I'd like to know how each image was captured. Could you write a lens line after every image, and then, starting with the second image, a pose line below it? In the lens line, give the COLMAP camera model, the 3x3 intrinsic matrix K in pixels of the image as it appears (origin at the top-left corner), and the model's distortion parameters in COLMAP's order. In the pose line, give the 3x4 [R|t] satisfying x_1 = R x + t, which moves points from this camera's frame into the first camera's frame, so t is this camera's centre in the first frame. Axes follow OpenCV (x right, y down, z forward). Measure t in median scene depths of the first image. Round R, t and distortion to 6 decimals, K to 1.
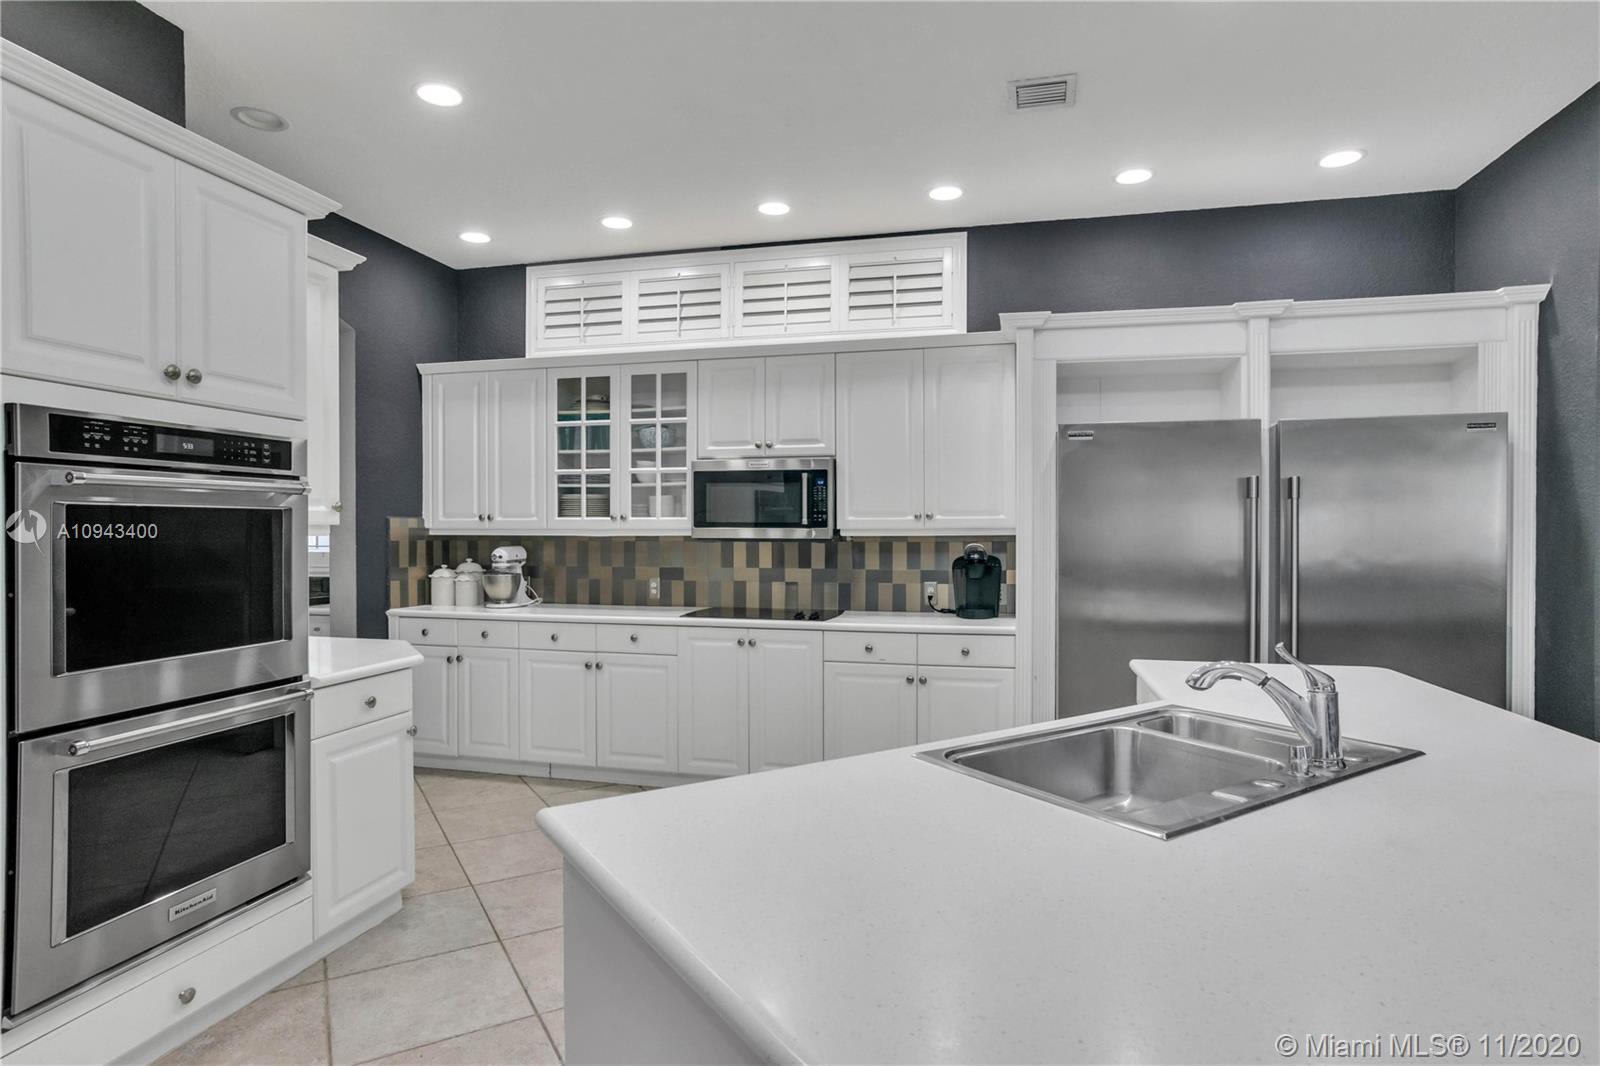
lens RADIAL K [[865.0, 0, 799.6], [0, 865.0, 542.6], [0, 0, 1]] dist [-0.049873, 0.032728]
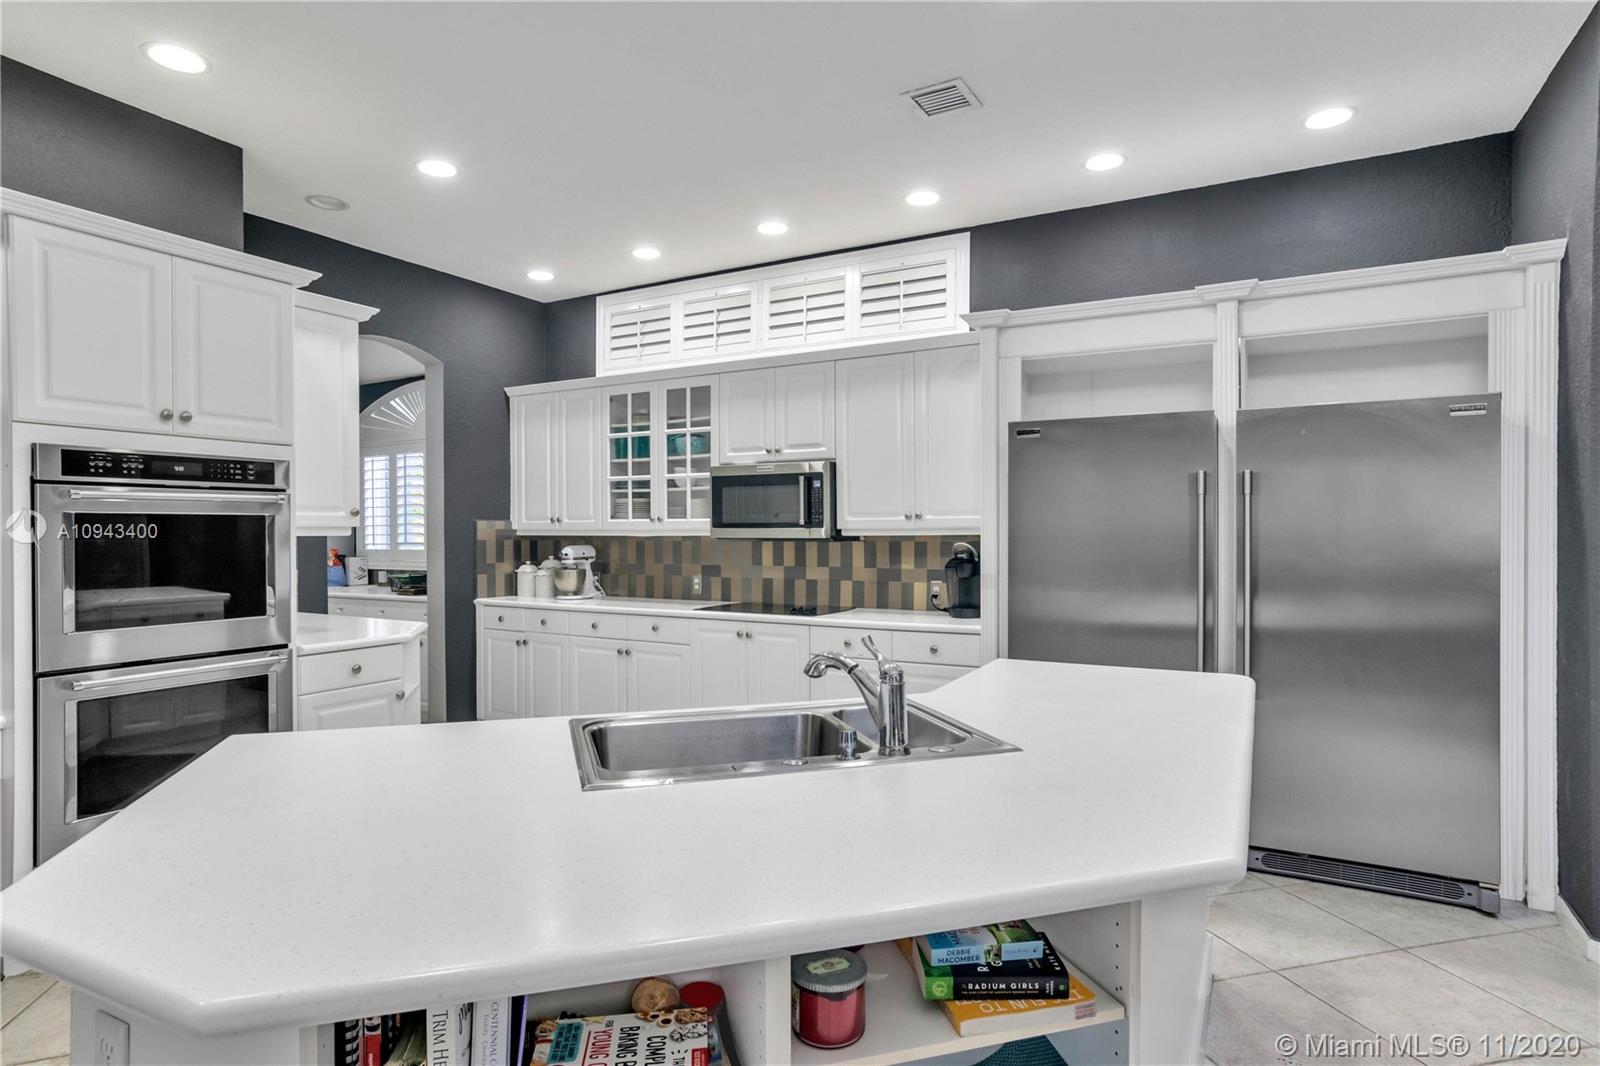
lens RADIAL K [[865.0, 0, 799.6], [0, 865.0, 542.6], [0, 0, 1]] dist [-0.049873, 0.032728]
pose [[0.964272, 0.001016, -0.264912, 0.264223], [-0.001303, 0.999999, -0.000906, 0.001629], [0.264911, 0.001219, 0.964272, -0.017039]]
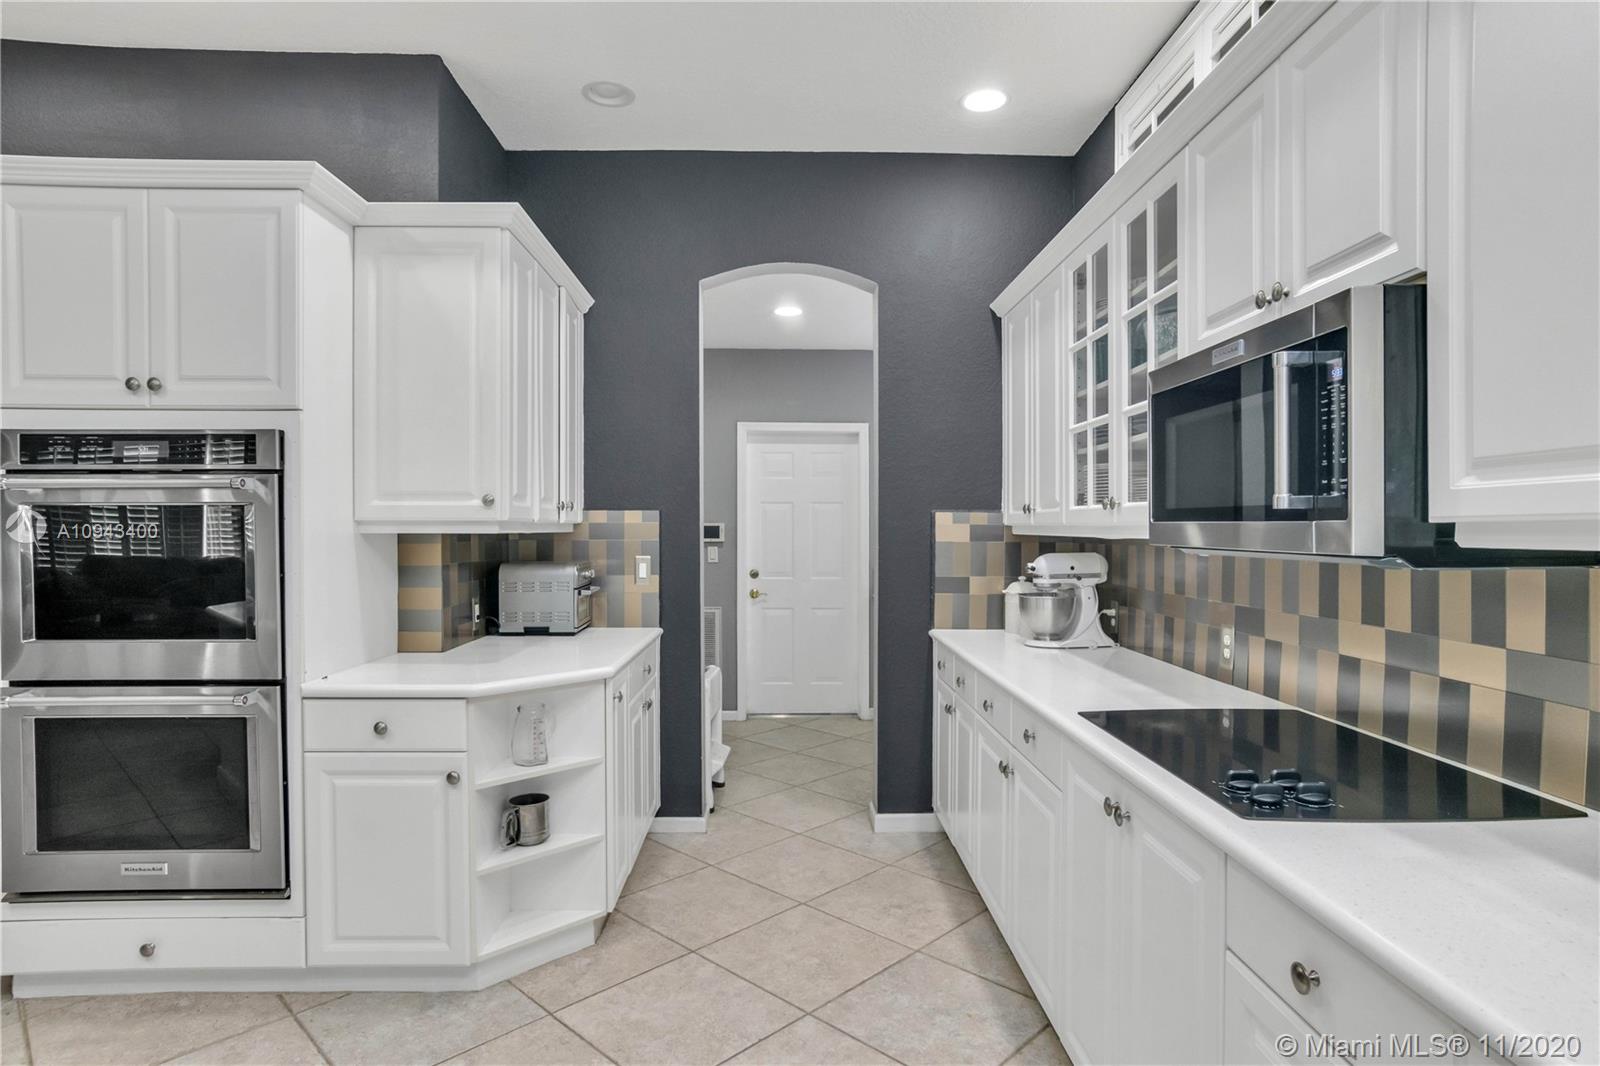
lens RADIAL K [[865.0, 0, 799.6], [0, 865.0, 542.6], [0, 0, 1]] dist [-0.049873, 0.032728]
pose [[0.263079, 0.015531, -0.964649, 0.251211], [-0.014894, 0.999817, 0.012036, -0.008742], [0.964659, 0.011201, 0.263262, 0.690016]]
